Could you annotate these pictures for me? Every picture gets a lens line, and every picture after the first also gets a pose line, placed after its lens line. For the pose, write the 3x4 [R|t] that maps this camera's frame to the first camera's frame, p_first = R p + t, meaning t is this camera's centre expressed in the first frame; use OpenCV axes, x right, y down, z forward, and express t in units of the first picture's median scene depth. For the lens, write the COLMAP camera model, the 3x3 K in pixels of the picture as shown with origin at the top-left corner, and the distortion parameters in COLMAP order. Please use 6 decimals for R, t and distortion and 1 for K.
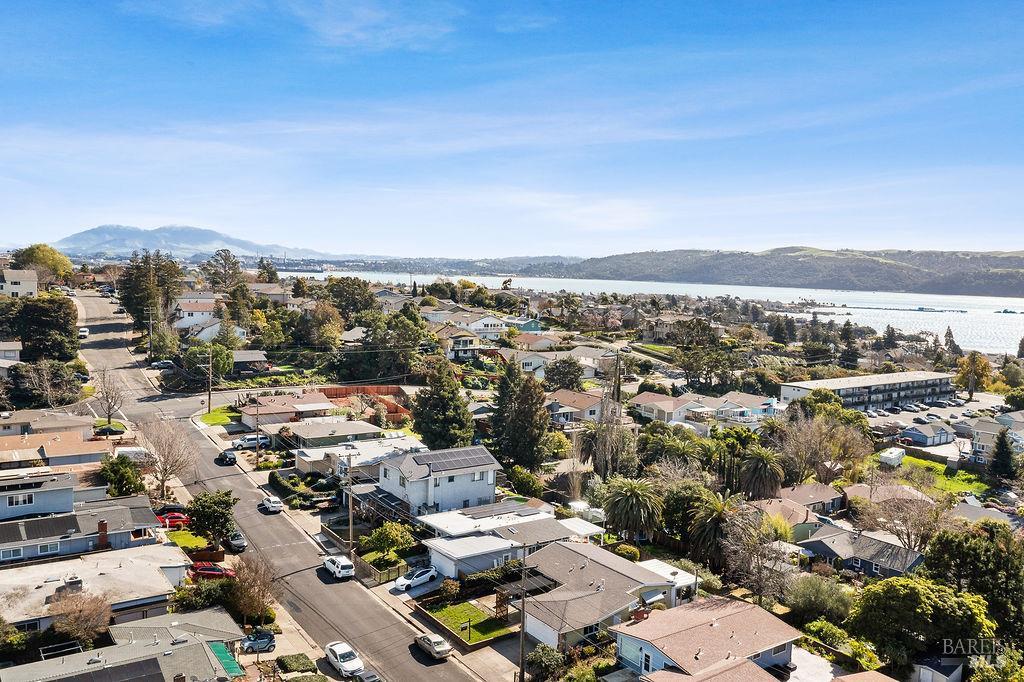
lens RADIAL K [[811.8, 0, 512.0], [0, 811.8, 341.0], [0, 0, 1]] dist [-0.027668, -0.000303]
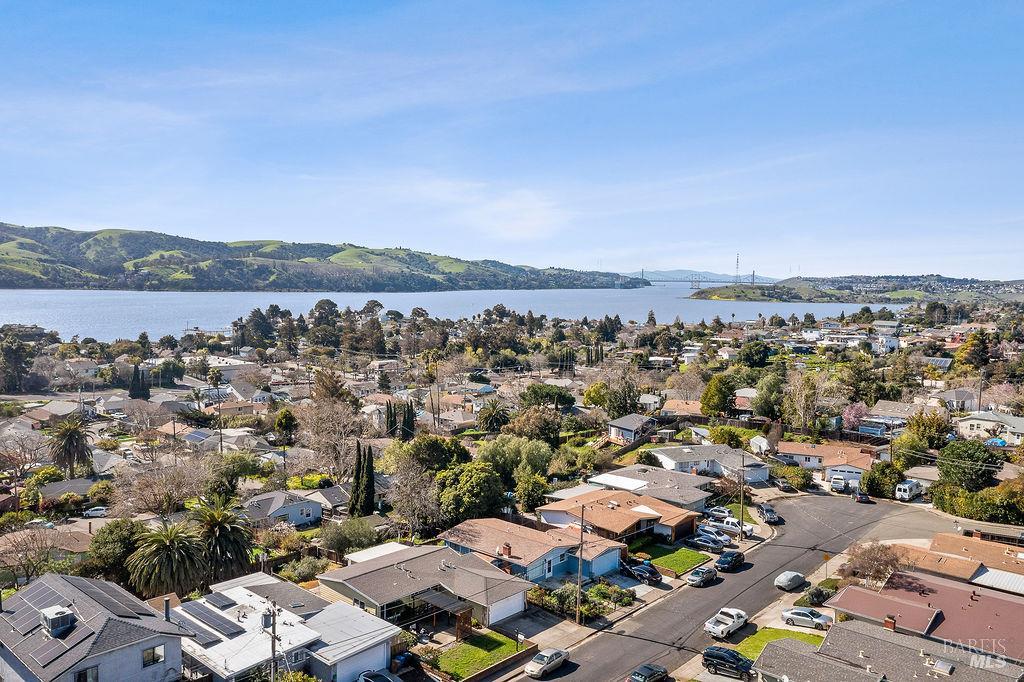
lens RADIAL K [[811.8, 0, 512.0], [0, 811.8, 341.0], [0, 0, 1]] dist [-0.027668, -0.000303]
pose [[-0.239733, -0.111164, 0.964454, -0.775812], [0.051678, 0.990553, 0.127018, -0.104402], [-0.969463, 0.080291, -0.231723, 0.974952]]
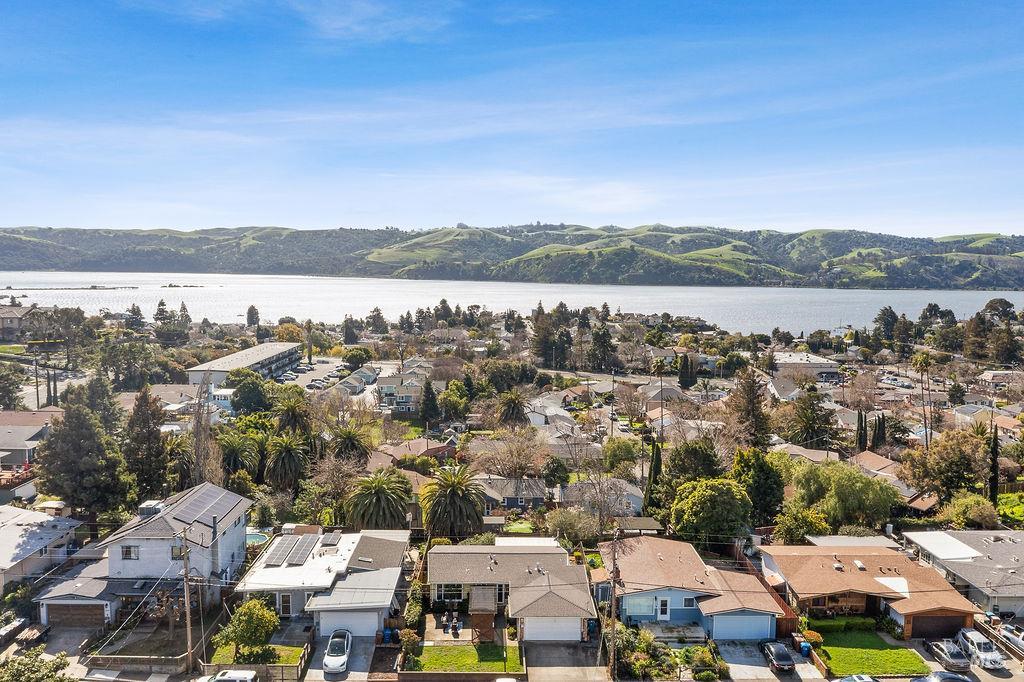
lens RADIAL K [[811.8, 0, 512.0], [0, 811.8, 341.0], [0, 0, 1]] dist [-0.027668, -0.000303]
pose [[0.562496, -0.103128, 0.820343, -0.601434], [0.080535, 0.994306, 0.069777, -0.044550], [-0.822868, 0.026817, 0.567599, 0.386239]]
